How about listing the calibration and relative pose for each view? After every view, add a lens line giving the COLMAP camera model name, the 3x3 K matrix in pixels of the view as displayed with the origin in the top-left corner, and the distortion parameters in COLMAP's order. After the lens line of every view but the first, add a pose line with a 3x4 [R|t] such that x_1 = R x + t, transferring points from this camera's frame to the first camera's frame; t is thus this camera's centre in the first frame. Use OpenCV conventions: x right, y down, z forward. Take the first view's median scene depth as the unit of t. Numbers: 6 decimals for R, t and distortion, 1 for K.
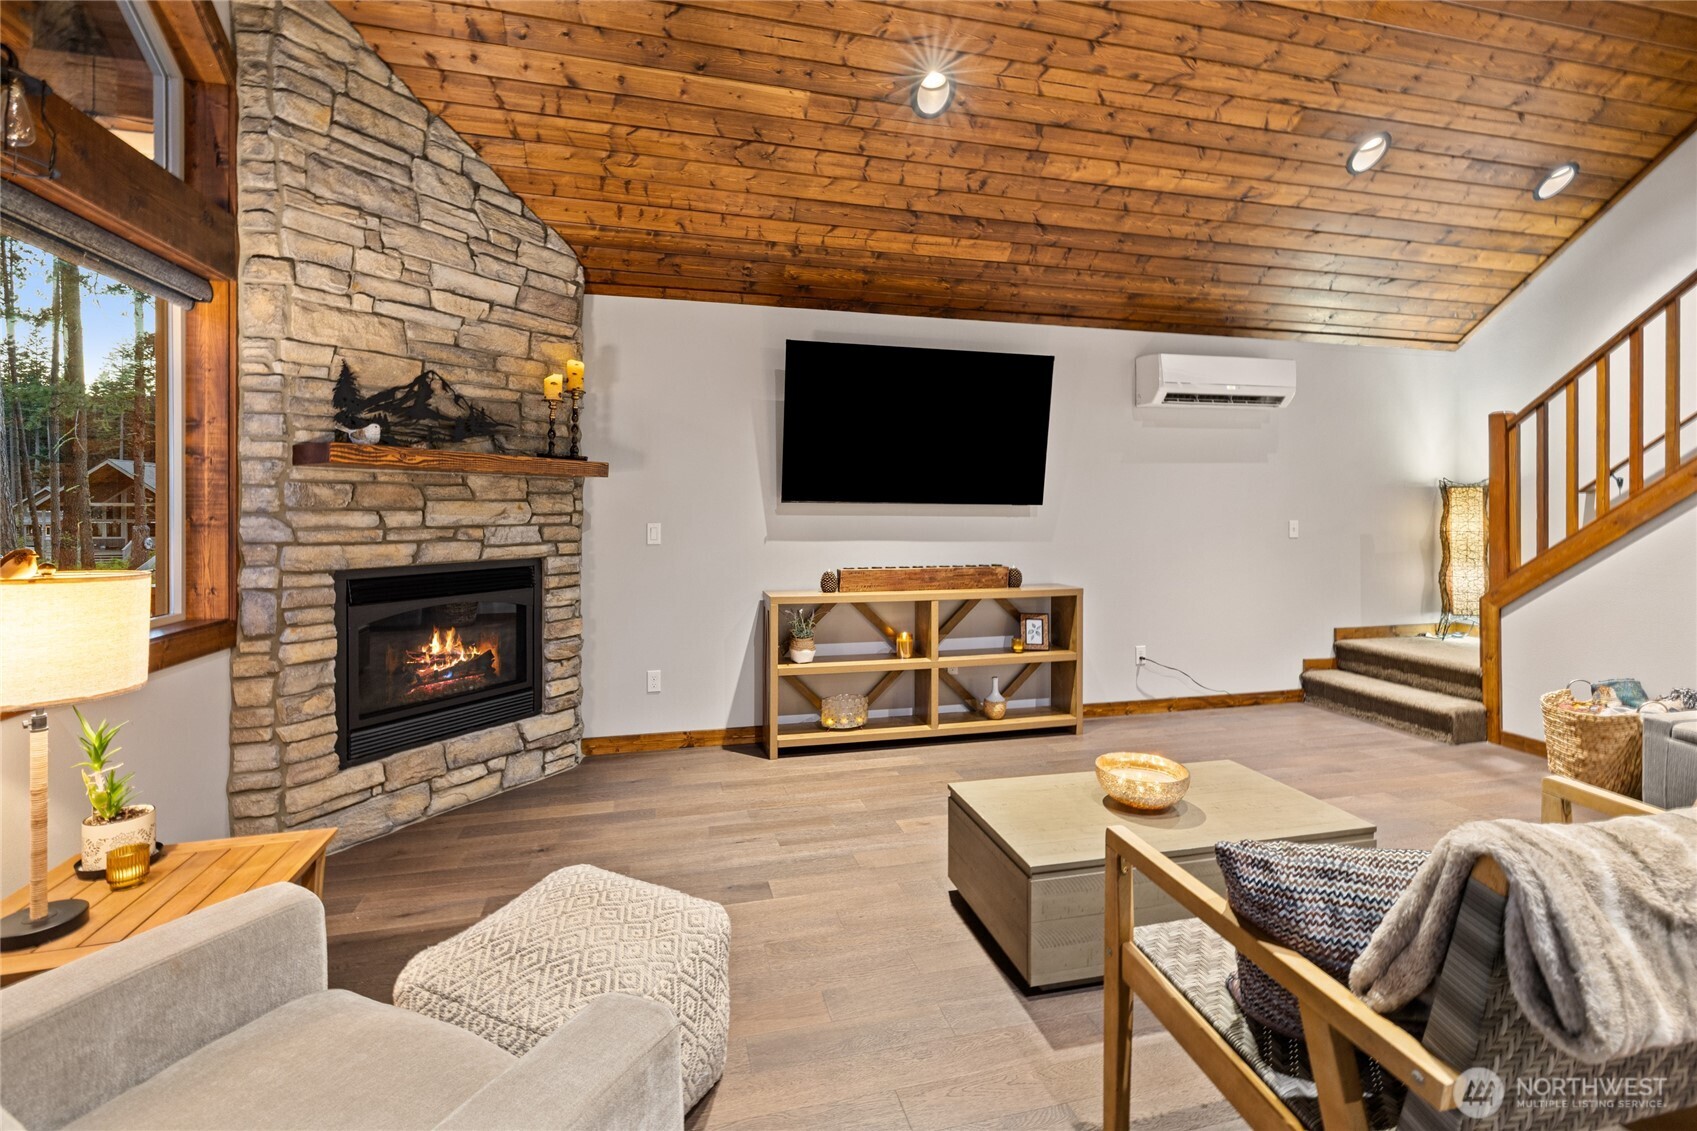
lens RADIAL K [[736.3, 0, 837.6], [0, 736.3, 511.0], [0, 0, 1]] dist [0.006492, -0.000737]
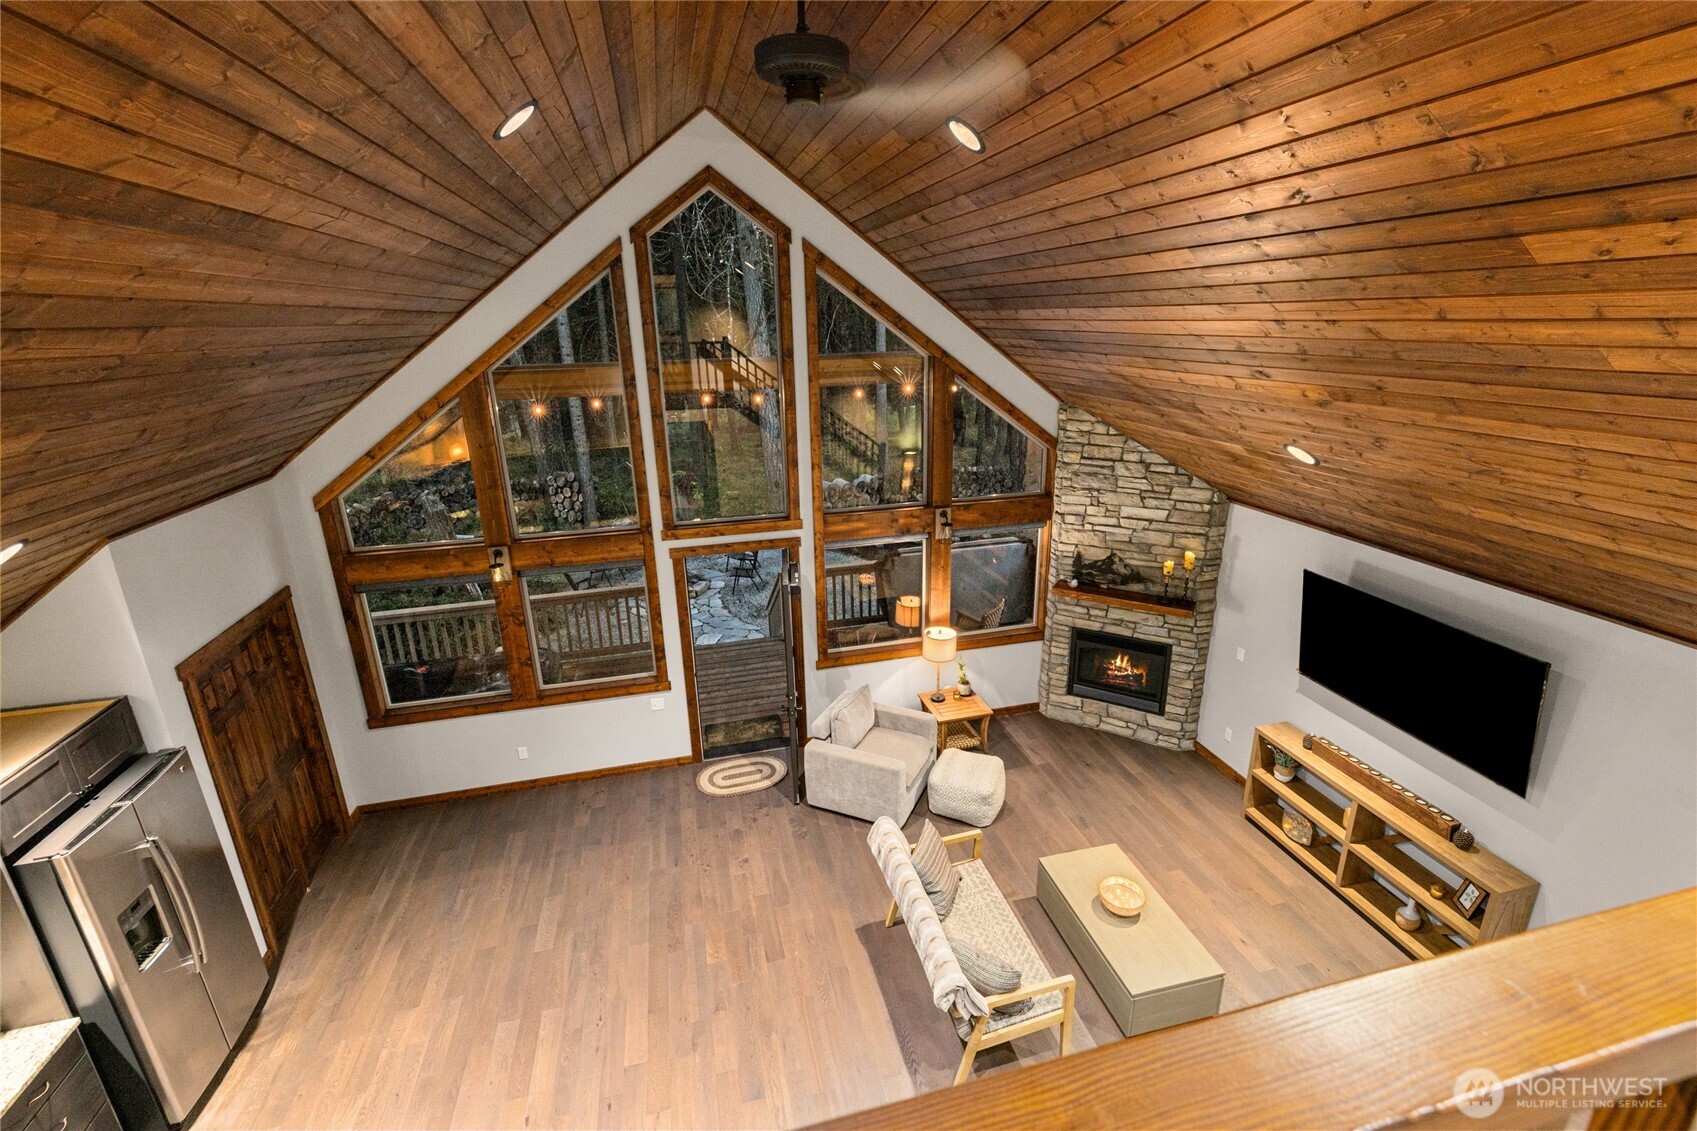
lens RADIAL K [[736.3, 0, 841.7], [0, 736.3, 553.2], [0, 0, 1]] dist [0.006492, -0.000737]
pose [[-0.004565, 0.308375, -0.951254, 1.441964], [0.023275, 0.951039, 0.308193, -0.823868], [0.999719, -0.020733, -0.011519, 0.186272]]
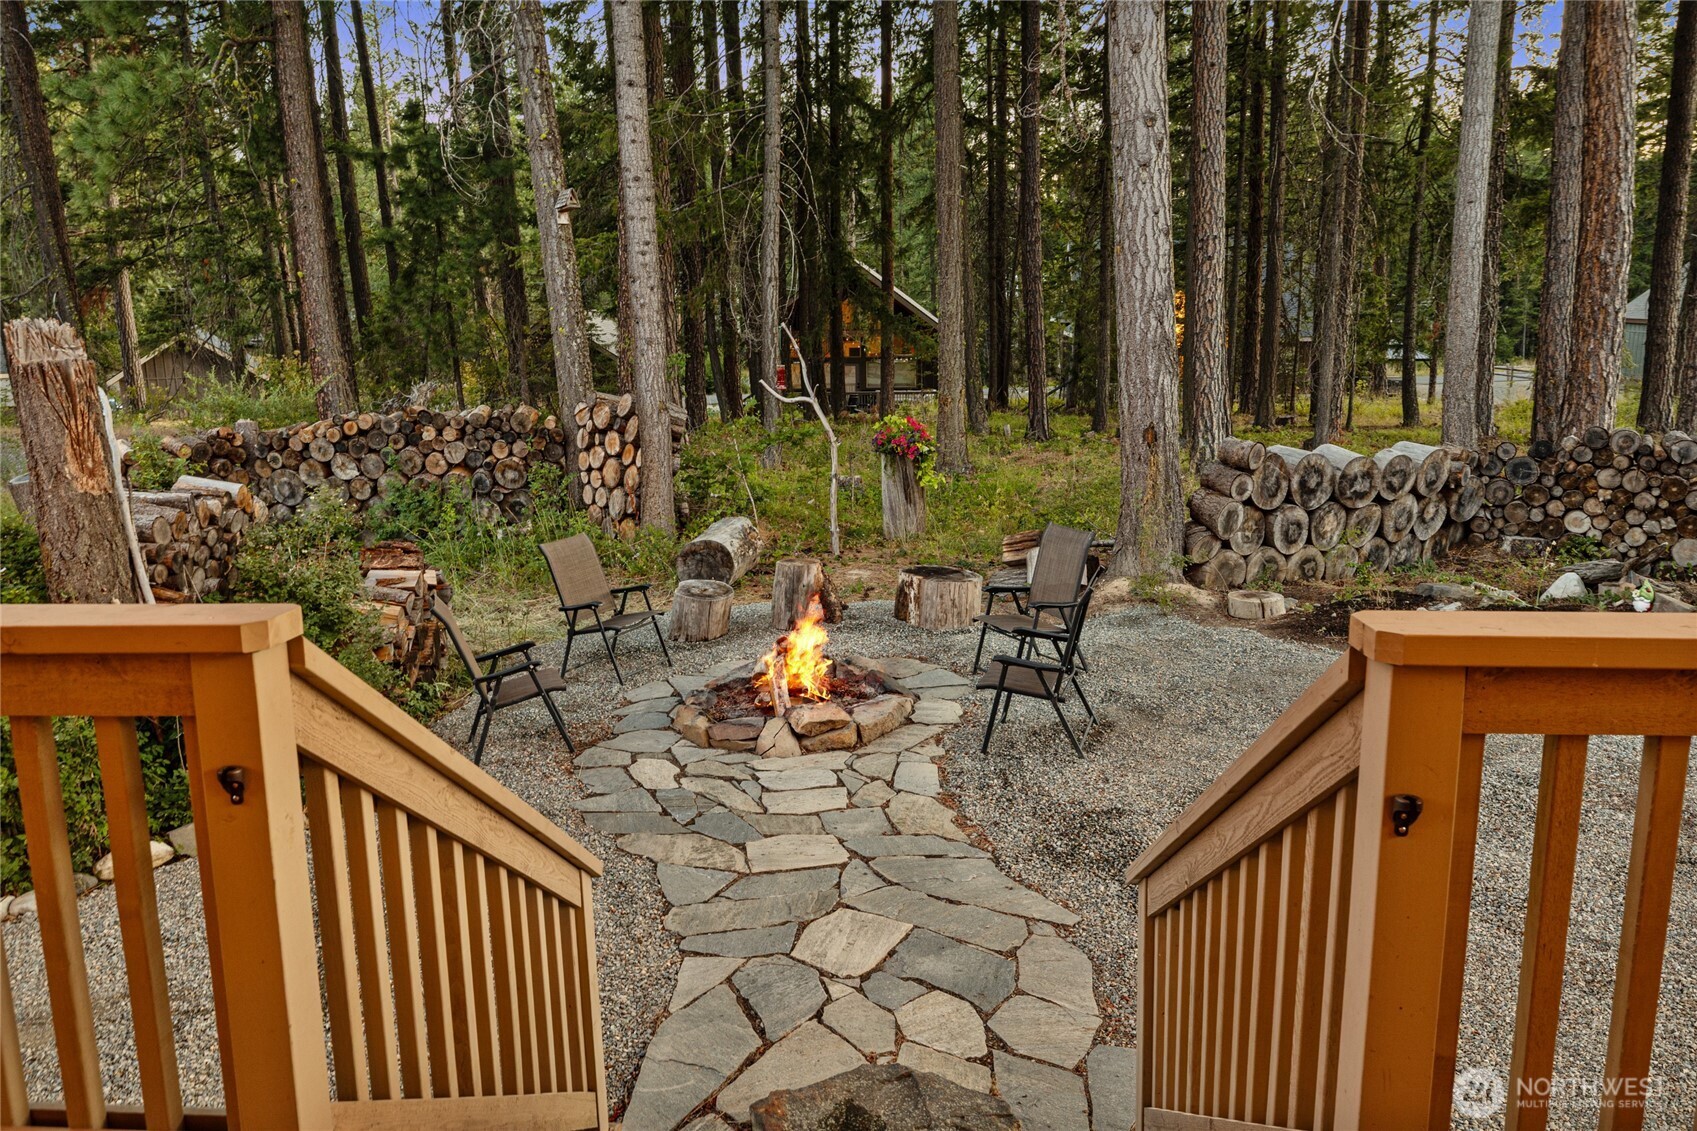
lens RADIAL K [[1231.0, 0, 845.5], [0, 1231.0, 550.3], [0, 0, 1]] dist [-0.008037, -0.000560]
pose [[-0.302805, 0.204563, -0.930840, -0.735767], [0.012347, 0.977453, 0.210791, -0.021481], [0.952973, 0.052335, -0.298503, -0.139997]]
